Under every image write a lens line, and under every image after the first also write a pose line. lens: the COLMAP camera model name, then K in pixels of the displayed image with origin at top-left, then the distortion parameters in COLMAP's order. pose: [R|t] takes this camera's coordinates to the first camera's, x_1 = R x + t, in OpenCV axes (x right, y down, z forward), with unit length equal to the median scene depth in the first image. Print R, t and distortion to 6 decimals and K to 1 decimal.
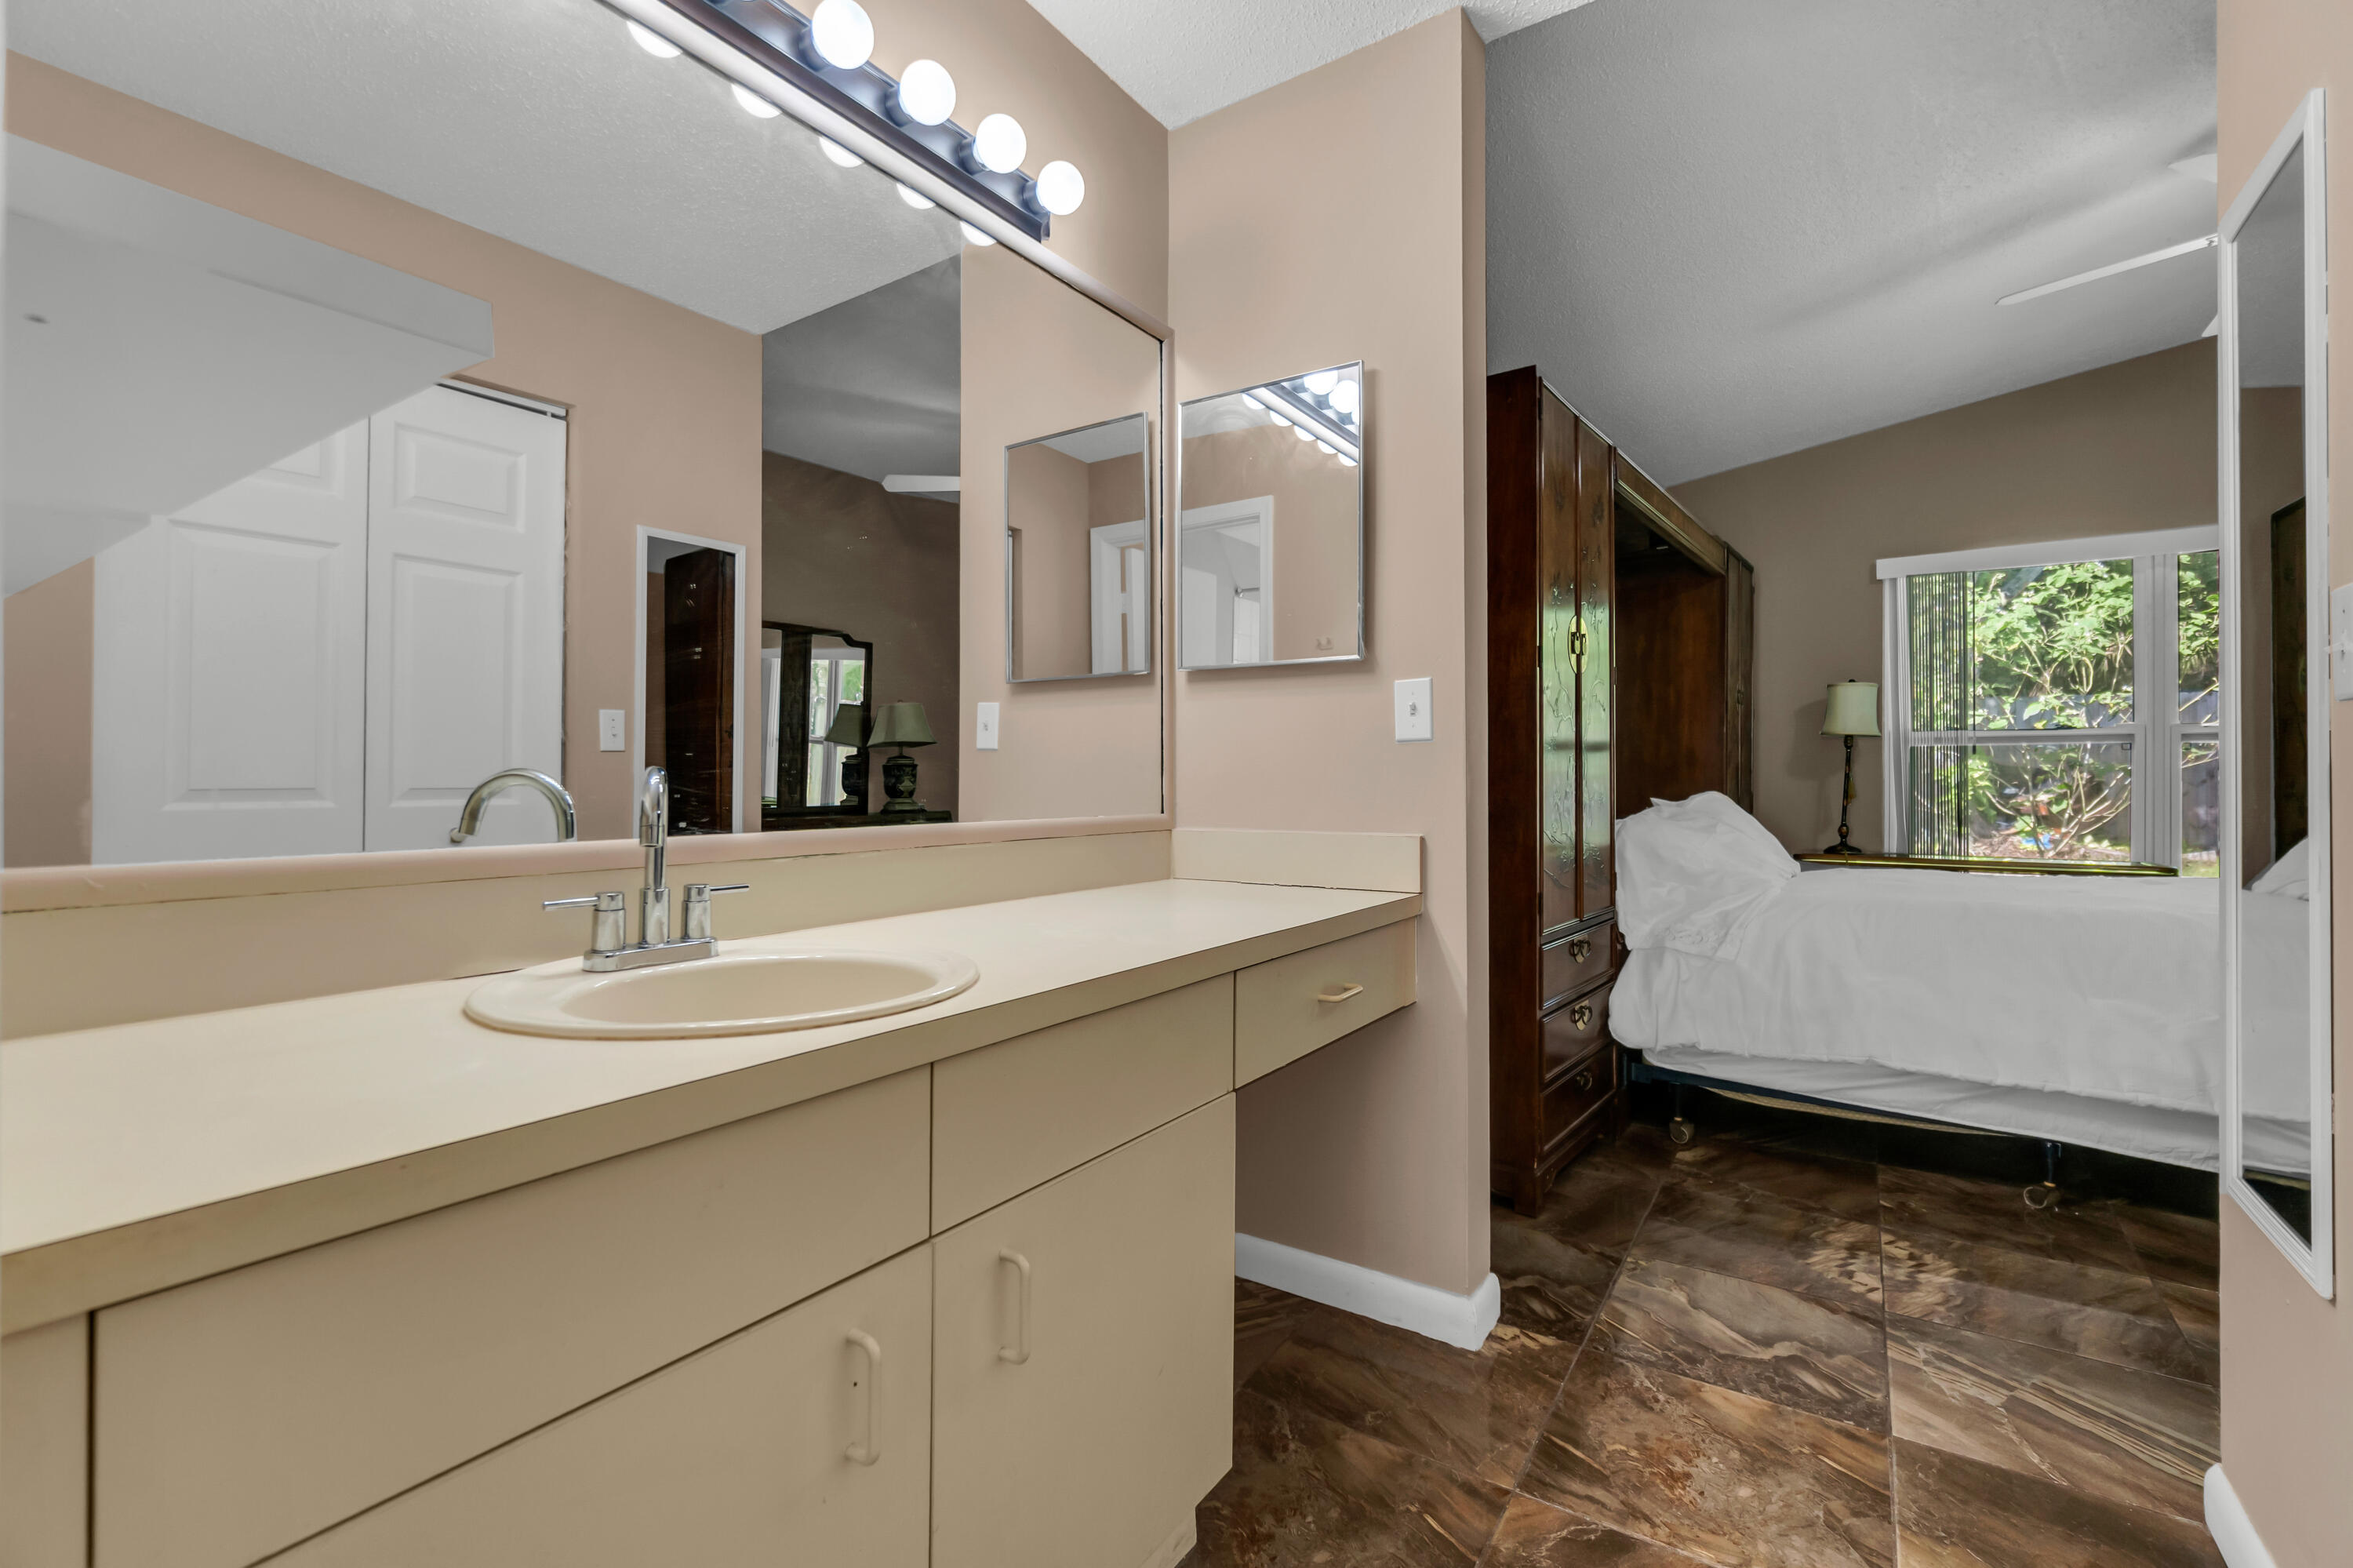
lens RADIAL K [[1040.9, 0, 1162.2], [0, 1040.9, 777.5], [0, 0, 1]] dist [0.001076, 0.000047]
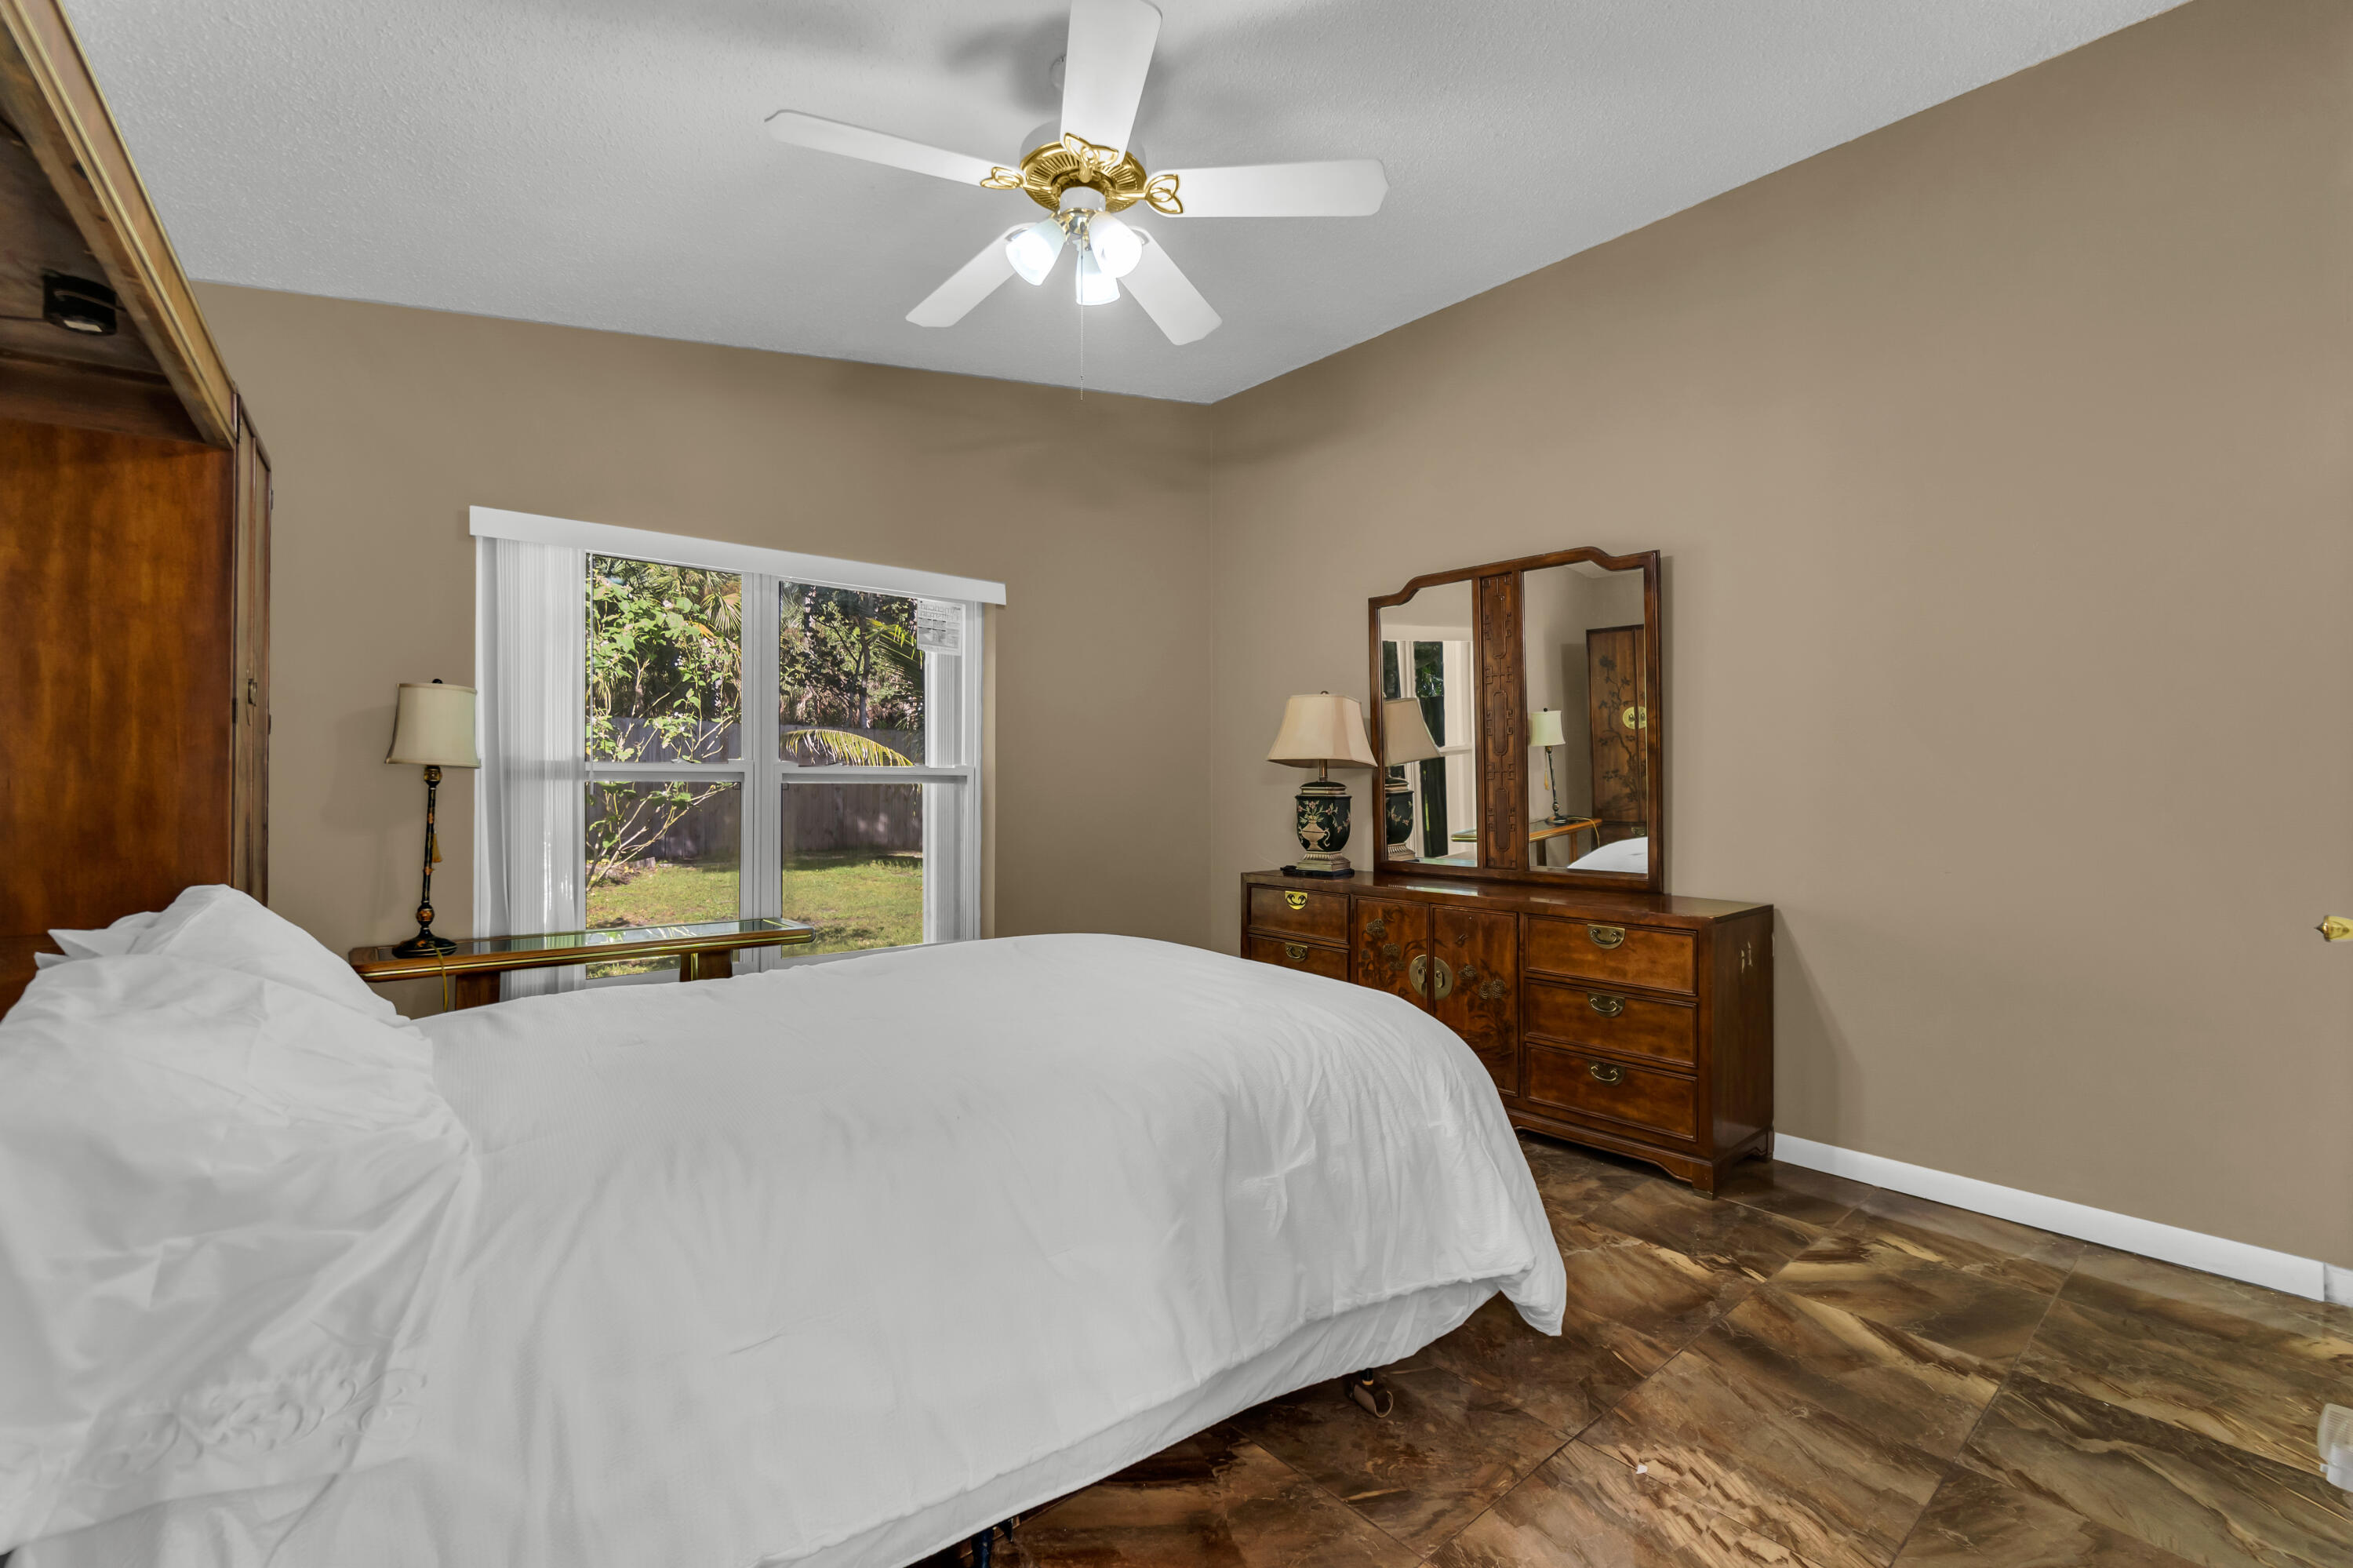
lens RADIAL K [[1040.9, 0, 1165.9], [0, 1040.9, 776.5], [0, 0, 1]] dist [0.001076, 0.000047]
pose [[0.274244, 0.007387, 0.961632, 0.263898], [-0.003649, 0.999971, -0.006641, -0.049638], [-0.961653, -0.001687, 0.274263, 0.623810]]
